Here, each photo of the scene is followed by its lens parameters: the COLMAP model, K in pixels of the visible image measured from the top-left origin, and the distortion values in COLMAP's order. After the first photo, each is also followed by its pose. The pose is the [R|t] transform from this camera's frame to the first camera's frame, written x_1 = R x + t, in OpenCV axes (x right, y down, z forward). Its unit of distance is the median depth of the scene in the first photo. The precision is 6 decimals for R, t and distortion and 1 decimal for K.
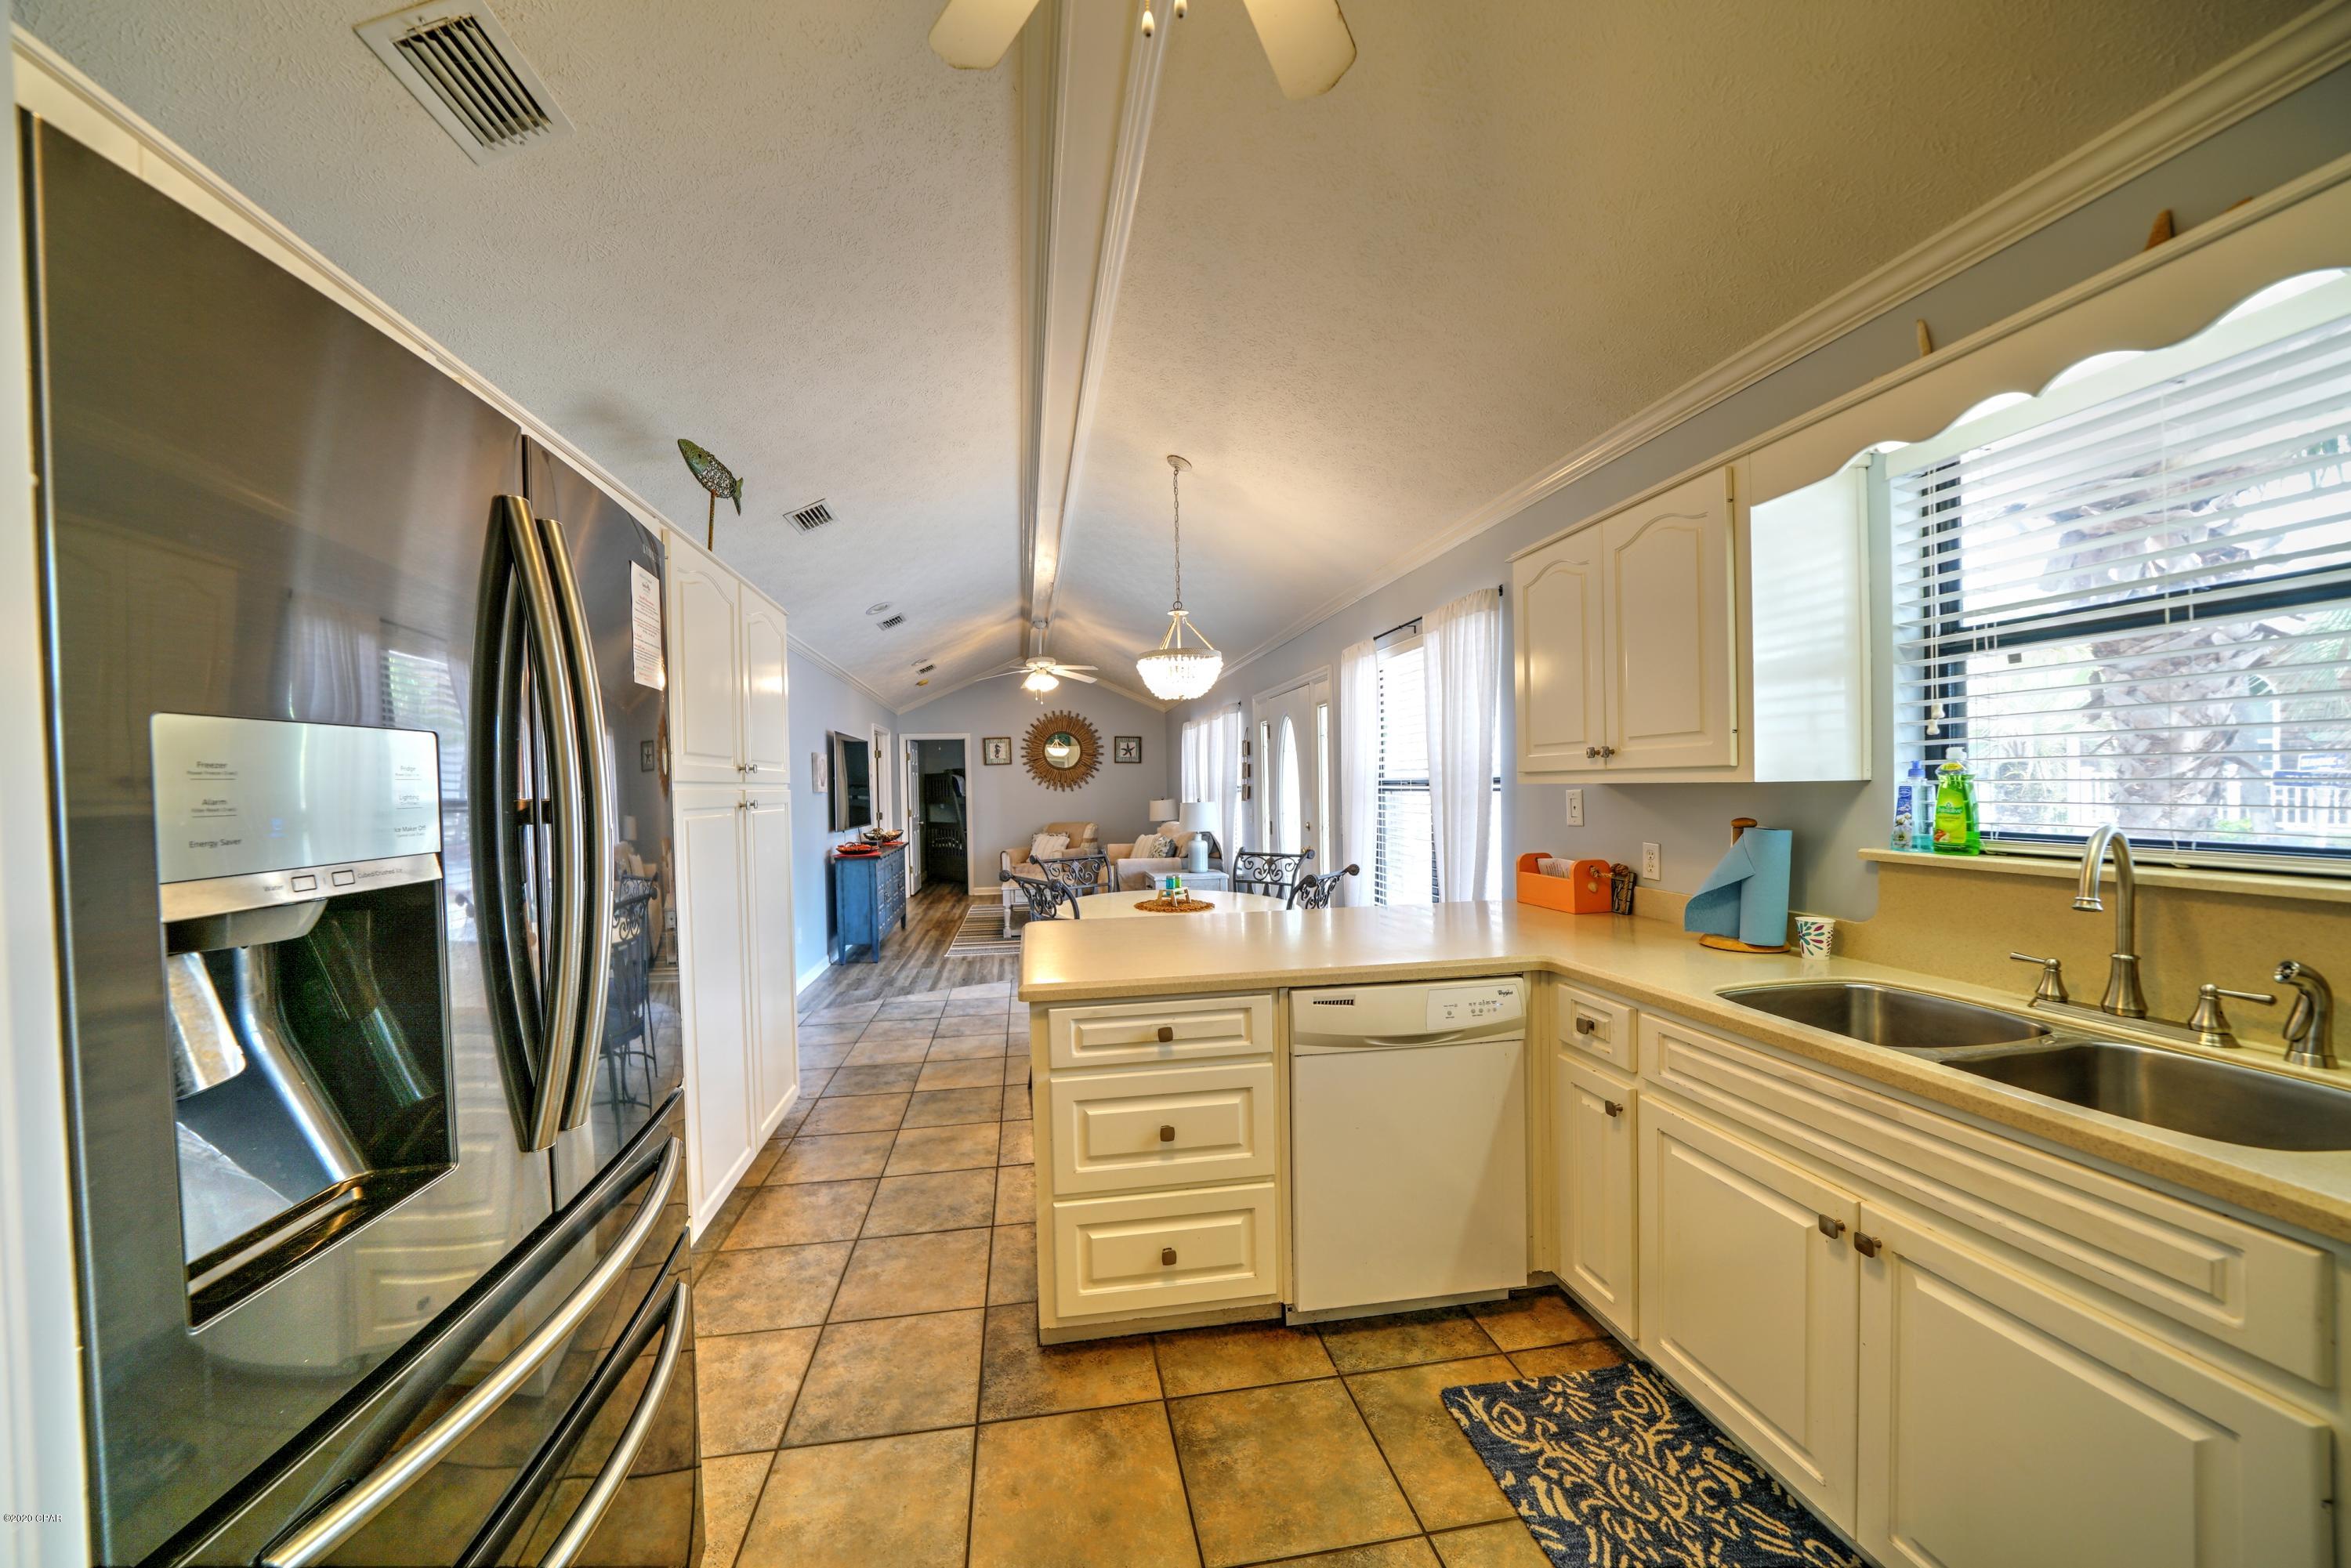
lens RADIAL K [[817.0, 0, 1148.7], [0, 817.0, 795.0], [0, 0, 1]] dist [-0.024890, 0.002675]
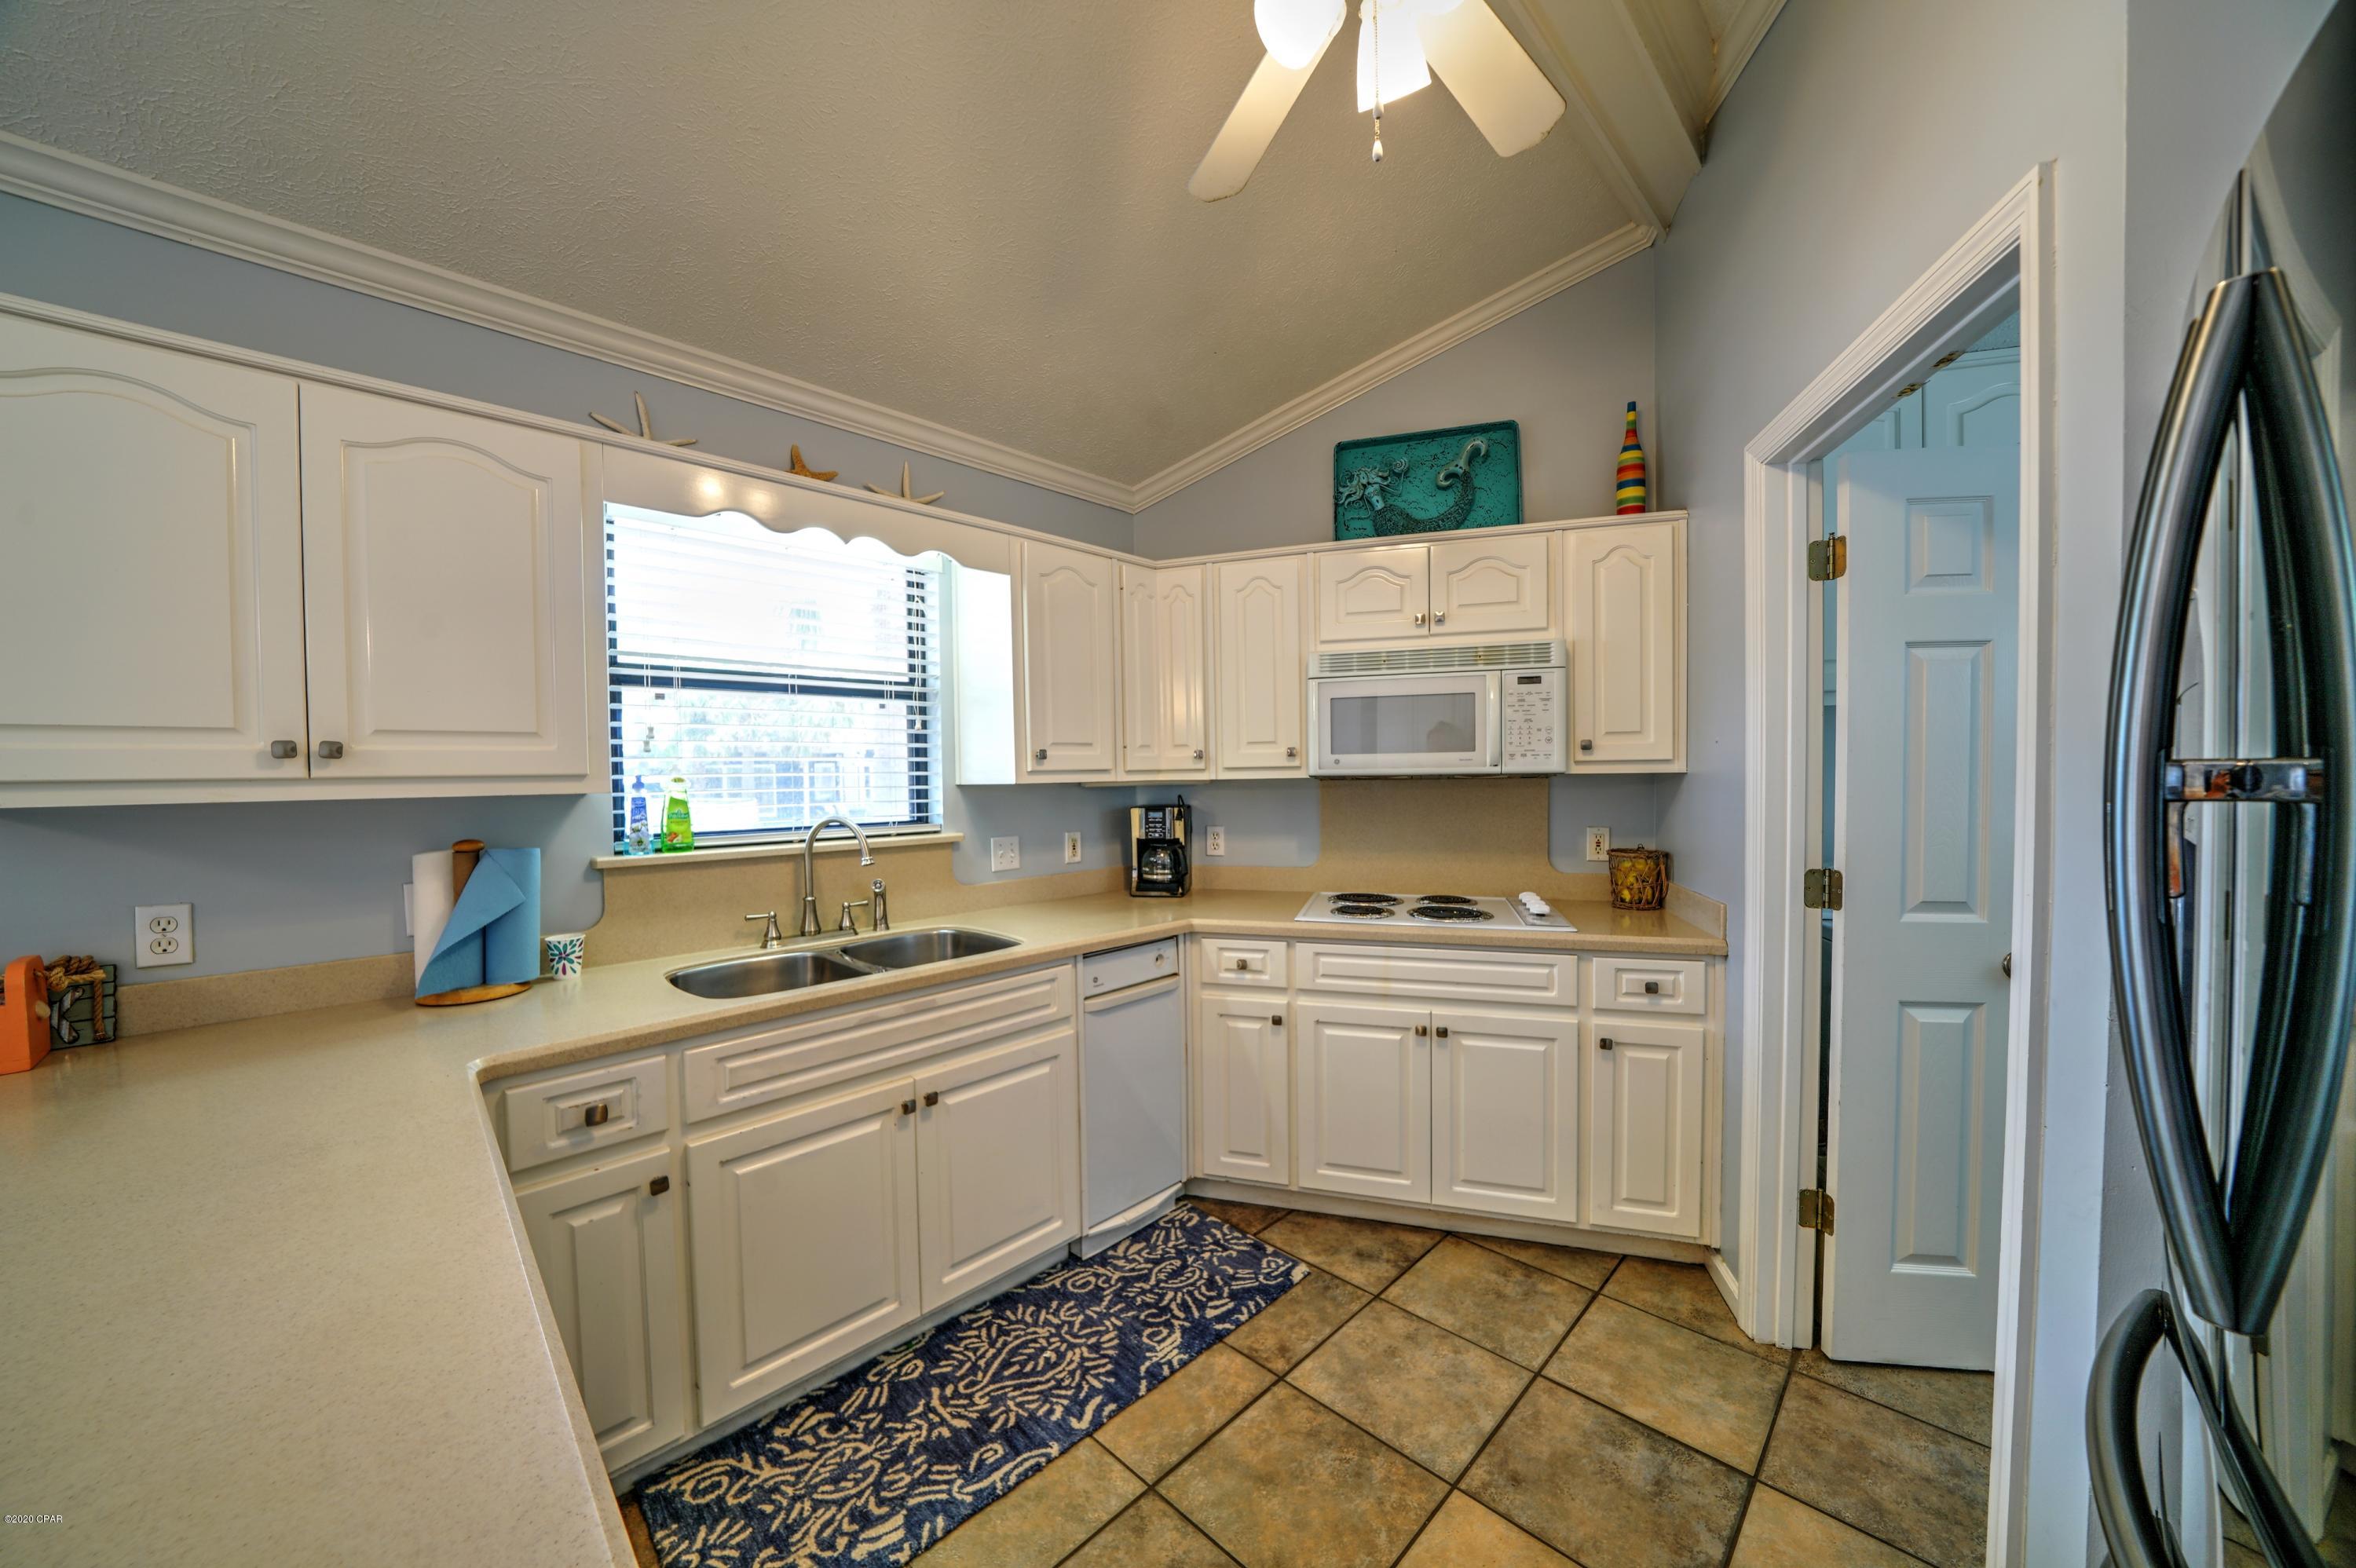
lens RADIAL K [[817.1, 0, 1153.0], [0, 817.1, 794.9], [0, 0, 1]] dist [-0.025283, 0.002566]
pose [[-0.580961, 0.010767, 0.813860, -0.271016], [0.039188, 0.999123, 0.014755, -0.001924], [-0.812987, 0.040466, -0.580874, 0.723603]]
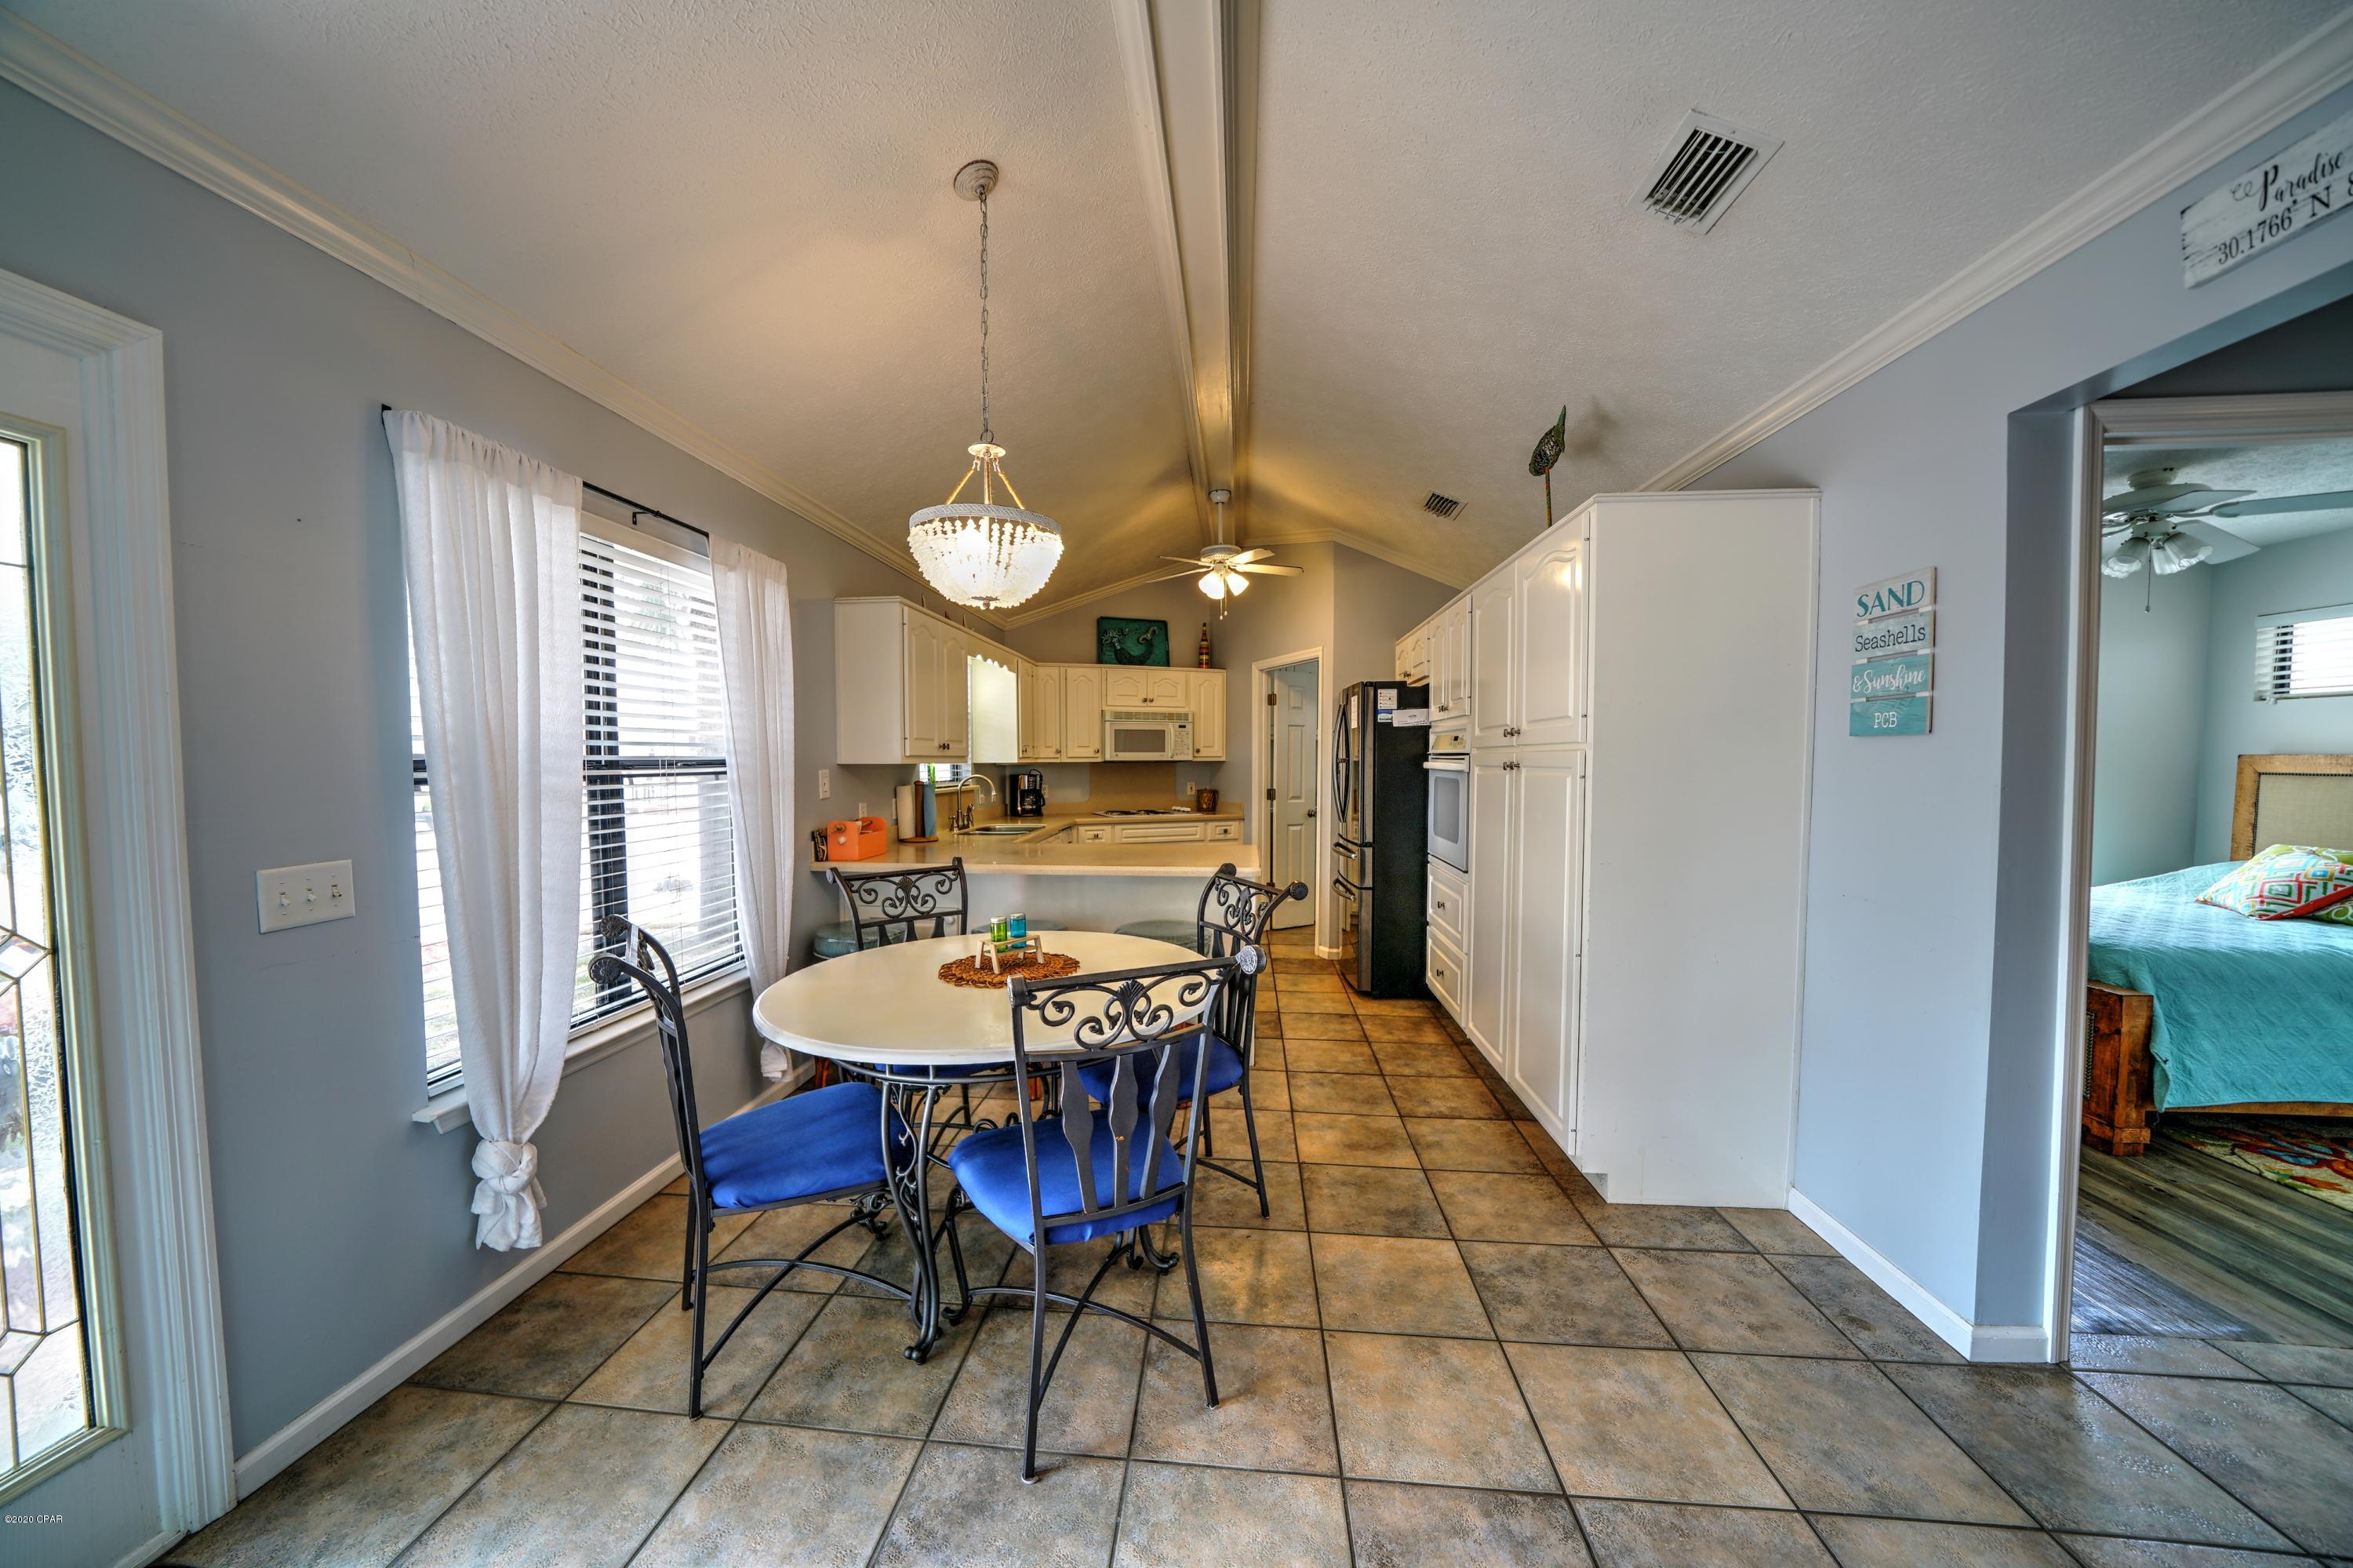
lens RADIAL K [[816.2, 0, 1151.5], [0, 816.2, 794.9], [0, 0, 1]] dist [-0.025283, 0.002566]
pose [[-0.965940, 0.015609, 0.258293, -0.329135], [0.029131, 0.998393, 0.048604, -0.016608], [-0.257120, 0.054473, -0.964843, 2.334576]]
